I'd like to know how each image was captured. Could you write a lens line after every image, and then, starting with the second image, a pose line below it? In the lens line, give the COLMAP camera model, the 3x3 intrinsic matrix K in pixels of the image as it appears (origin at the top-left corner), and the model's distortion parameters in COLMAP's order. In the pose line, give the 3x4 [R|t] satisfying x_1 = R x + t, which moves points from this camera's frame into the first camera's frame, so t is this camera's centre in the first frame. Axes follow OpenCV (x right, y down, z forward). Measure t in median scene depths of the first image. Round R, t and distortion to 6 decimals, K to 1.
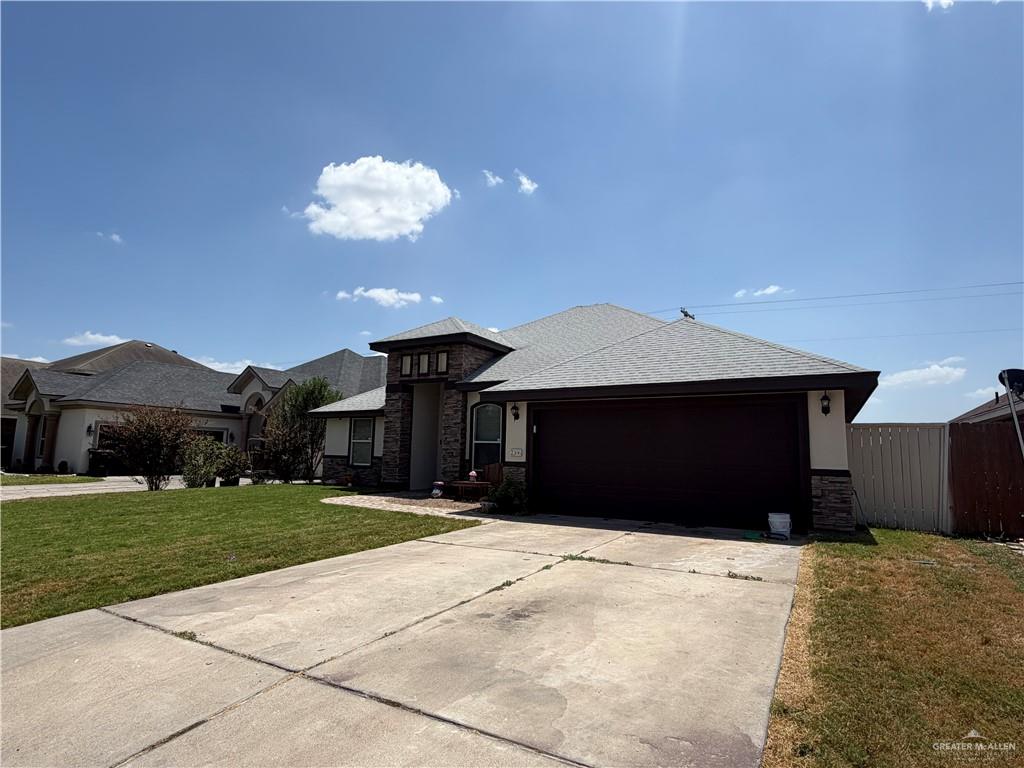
lens RADIAL K [[535.0, 0, 514.3], [0, 535.0, 383.8], [0, 0, 1]] dist [0.000456, 0.000037]
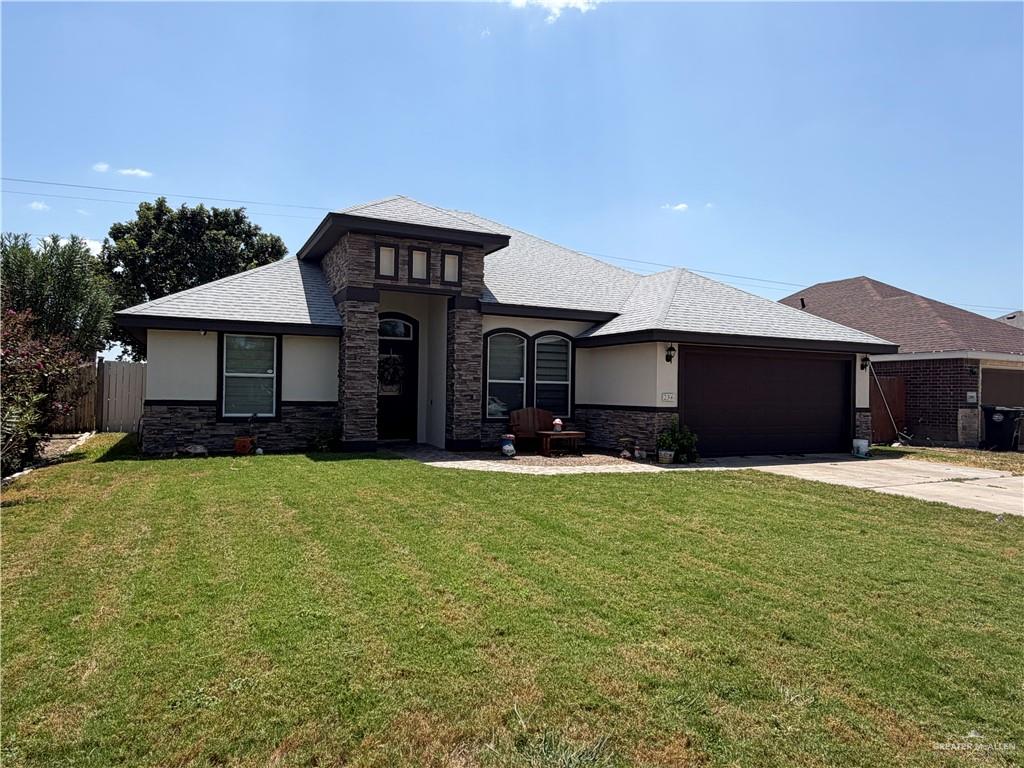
lens RADIAL K [[666.2, 0, 512.6], [0, 666.2, 386.5], [0, 0, 1]] dist [0.003803, 0.000868]
pose [[0.569127, 0.005059, 0.822234, -0.814446], [-0.110461, 0.991387, 0.070358, 0.043839], [-0.814796, -0.130867, 0.564784, 0.422135]]
